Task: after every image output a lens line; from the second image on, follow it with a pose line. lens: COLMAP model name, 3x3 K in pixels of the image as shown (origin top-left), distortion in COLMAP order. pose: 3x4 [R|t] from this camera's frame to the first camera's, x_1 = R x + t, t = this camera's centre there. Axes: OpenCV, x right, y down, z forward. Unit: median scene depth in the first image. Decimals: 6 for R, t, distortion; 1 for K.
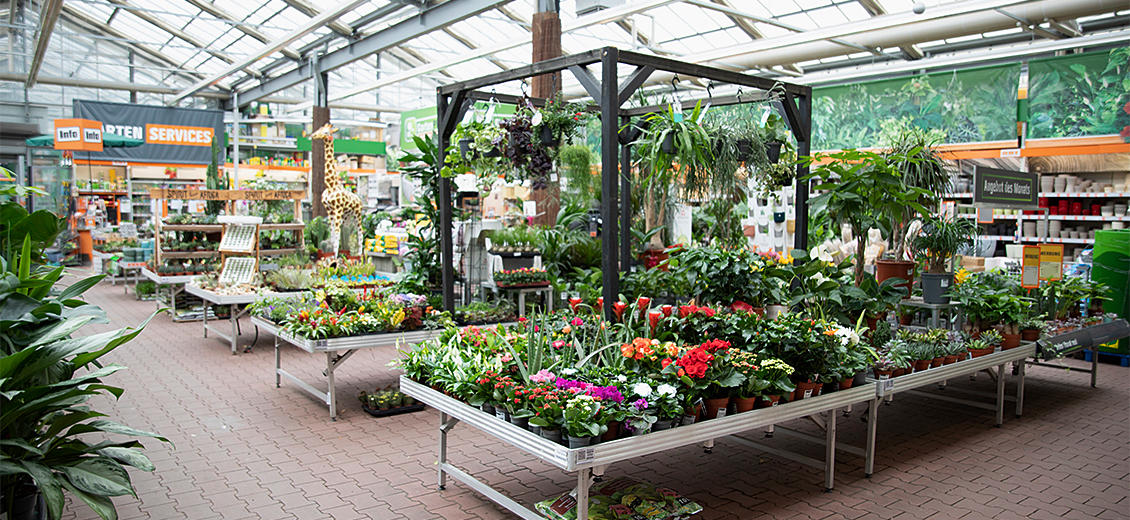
lens RADIAL K [[774.2, 0, 573.4], [0, 774.2, 264.5], [0, 0, 1]] dist [-0.088139, 0.055219]
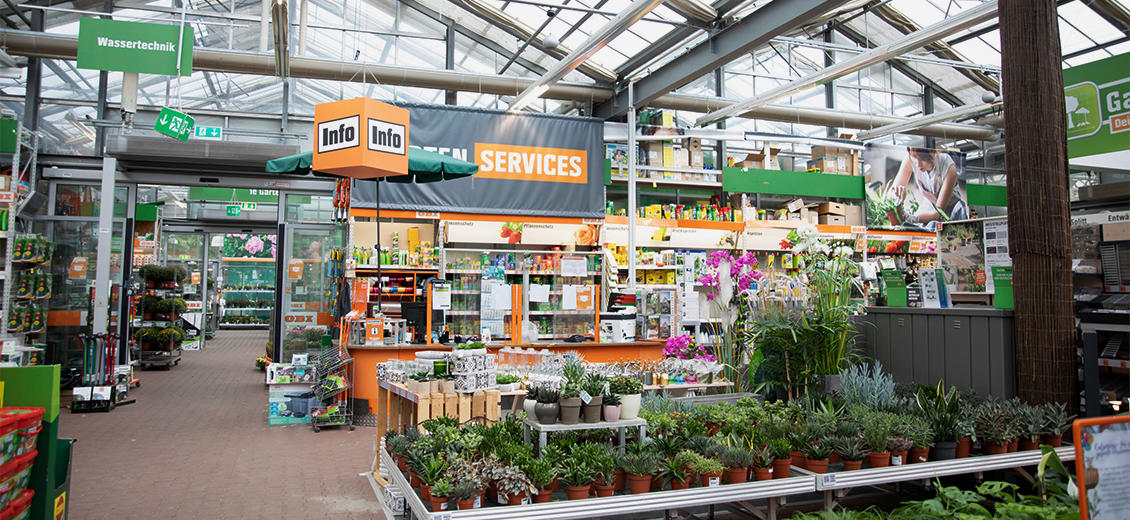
lens RADIAL K [[774.2, 0, 573.4], [0, 774.2, 264.5], [0, 0, 1]] dist [-0.088139, 0.055219]
pose [[0.950386, -0.018009, -0.310552, -0.328386], [-0.015865, 0.994218, -0.106206, -0.042516], [0.310669, 0.105863, 0.944605, 0.510811]]
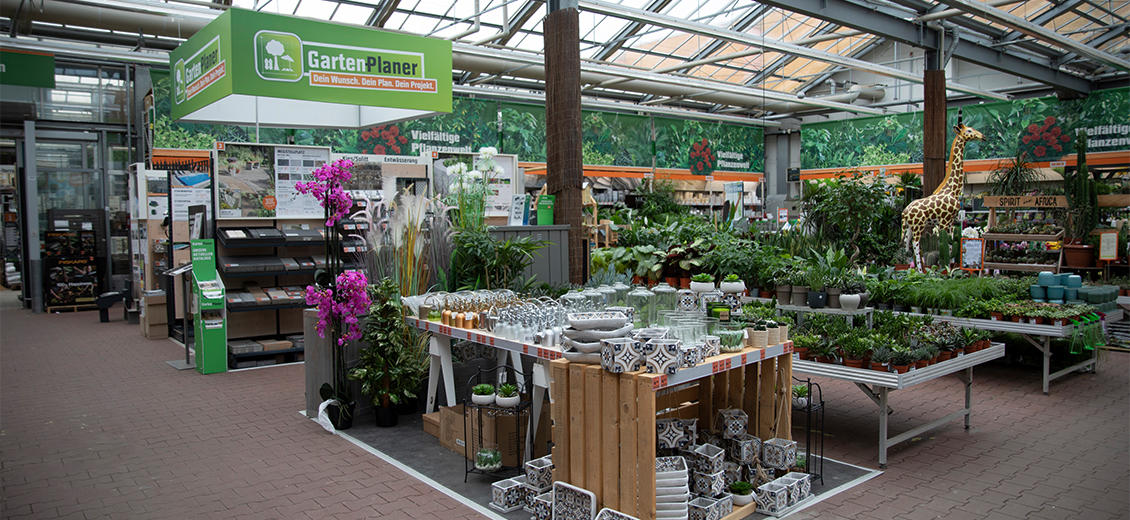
lens RADIAL K [[774.2, 0, 573.4], [0, 774.2, 264.5], [0, 0, 1]] dist [-0.088139, 0.055219]
pose [[-0.014392, -0.067061, 0.997645, -0.560716], [0.083536, 0.994180, 0.068033, -0.057078], [-0.996401, 0.084318, -0.008706, 0.715794]]
